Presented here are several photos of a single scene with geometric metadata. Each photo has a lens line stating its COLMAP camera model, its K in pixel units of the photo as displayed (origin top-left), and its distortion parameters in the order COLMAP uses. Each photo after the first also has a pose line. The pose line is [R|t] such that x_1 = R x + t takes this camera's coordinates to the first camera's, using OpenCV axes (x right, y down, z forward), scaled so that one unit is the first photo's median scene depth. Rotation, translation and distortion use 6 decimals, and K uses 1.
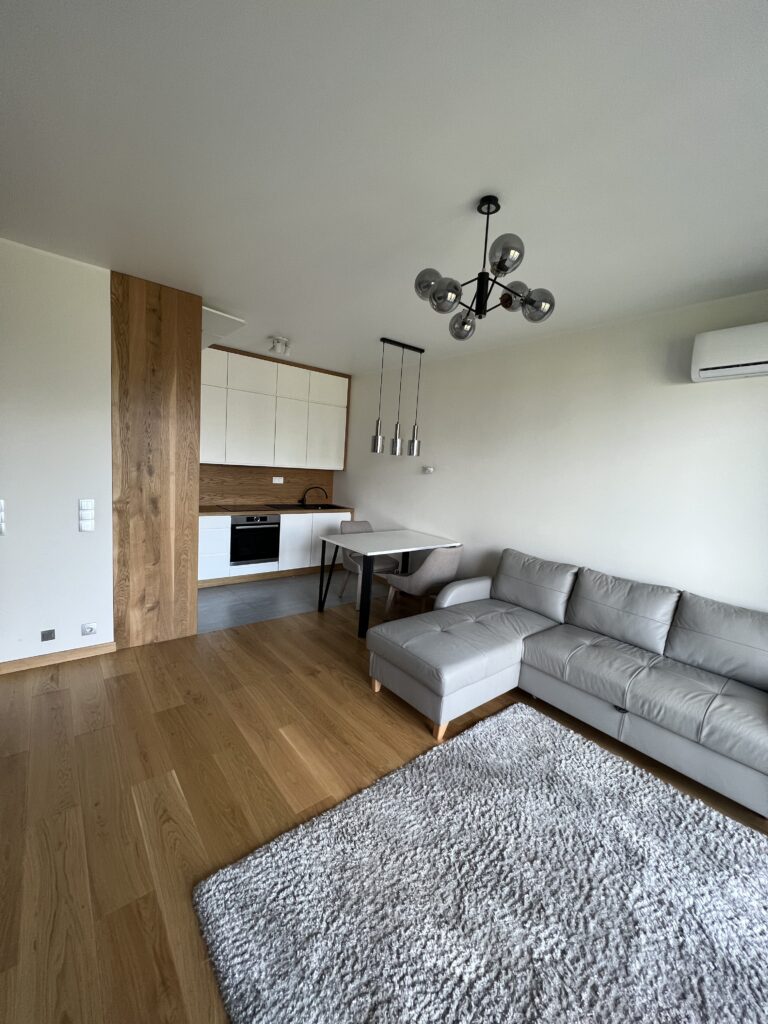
lens RADIAL K [[411.8, 0, 386.4], [0, 411.8, 509.2], [0, 0, 1]] dist [0.000266, 0.000003]
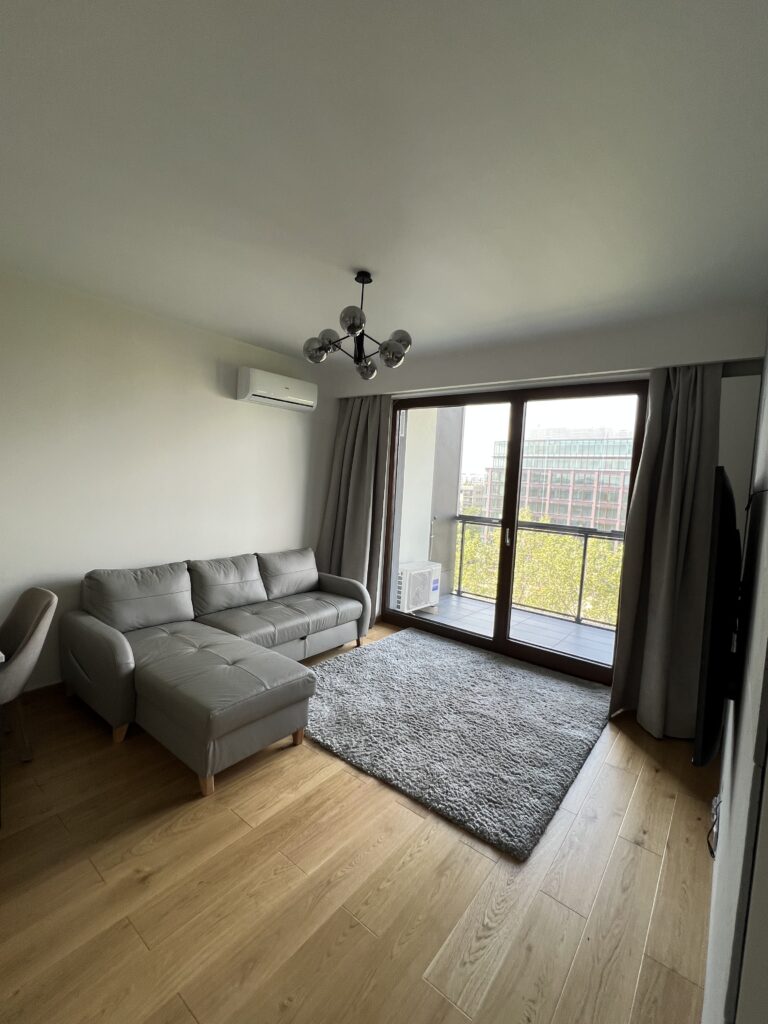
lens RADIAL K [[451.1, 0, 385.3], [0, 451.1, 506.4], [0, 0, 1]] dist [0.000699, 0.000083]
pose [[-0.205137, -0.139046, 0.968806, -0.814028], [0.049722, 0.987098, 0.152199, -0.165212], [-0.977469, 0.079393, -0.195577, 0.843420]]
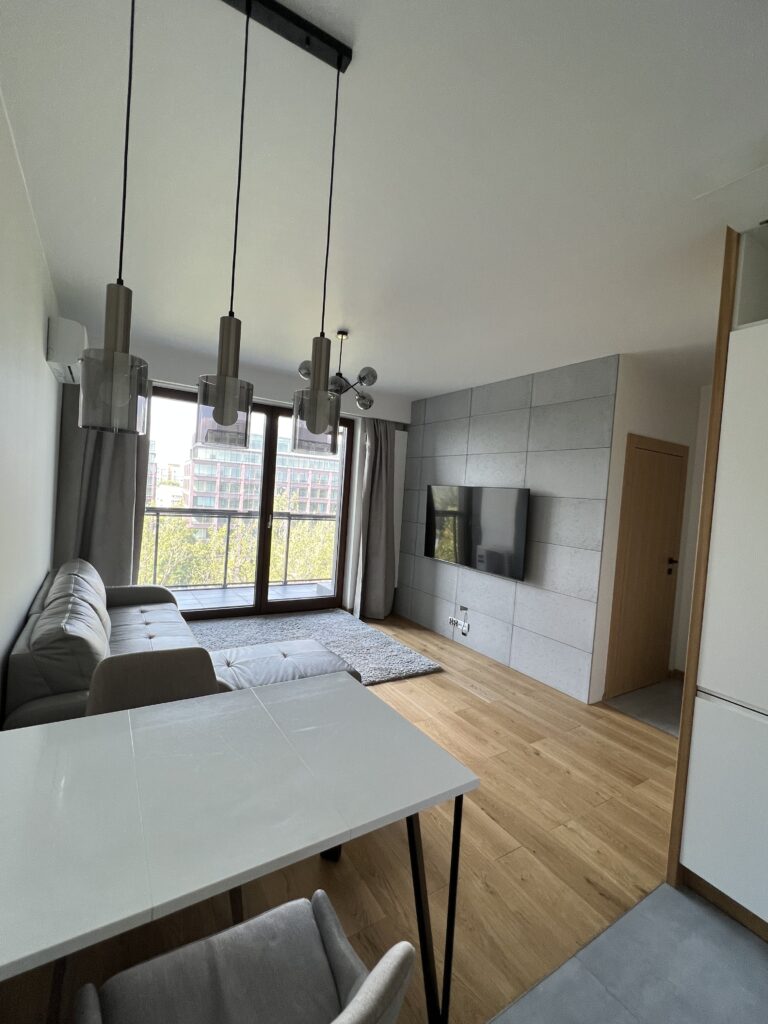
lens RADIAL K [[451.1, 0, 383.2], [0, 451.1, 510.5], [0, 0, 1]] dist [0.000699, 0.000083]
pose [[-0.982288, -0.138611, 0.126085, -0.177500], [-0.116765, 0.979076, 0.166661, -0.236225], [-0.146548, 0.148987, -0.977919, 1.933857]]
